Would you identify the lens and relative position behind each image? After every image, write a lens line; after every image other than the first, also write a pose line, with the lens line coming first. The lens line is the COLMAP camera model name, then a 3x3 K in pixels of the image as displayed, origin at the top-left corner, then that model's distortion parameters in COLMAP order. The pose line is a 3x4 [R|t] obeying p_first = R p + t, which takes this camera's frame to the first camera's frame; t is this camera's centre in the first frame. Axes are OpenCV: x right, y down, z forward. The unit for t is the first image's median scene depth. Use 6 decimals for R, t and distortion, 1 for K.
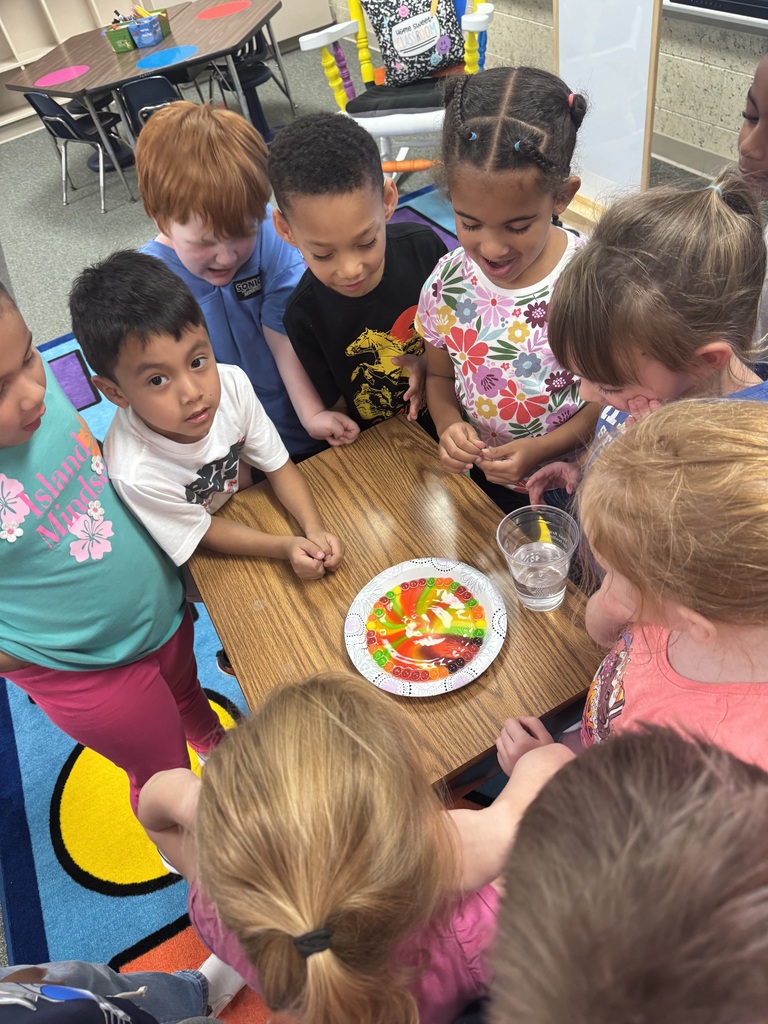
lens RADIAL K [[744.7, 0, 384.0], [0, 744.7, 512.0], [0, 0, 1]] dist [-0.012945, -0.002961]
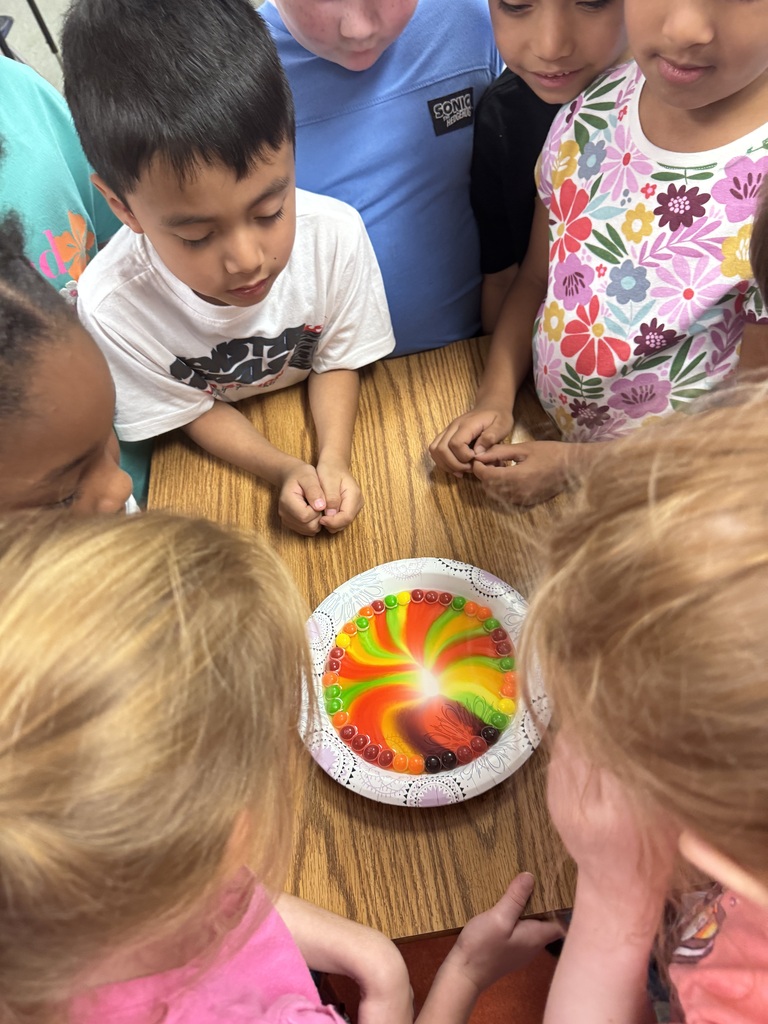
lens RADIAL K [[744.7, 0, 384.0], [0, 744.7, 512.0], [0, 0, 1]] dist [-0.012945, -0.002961]
pose [[0.940863, 0.291626, -0.172426, 0.088884], [-0.276573, 0.955104, 0.106227, -0.025537], [0.195663, -0.052257, 0.979278, 0.393077]]
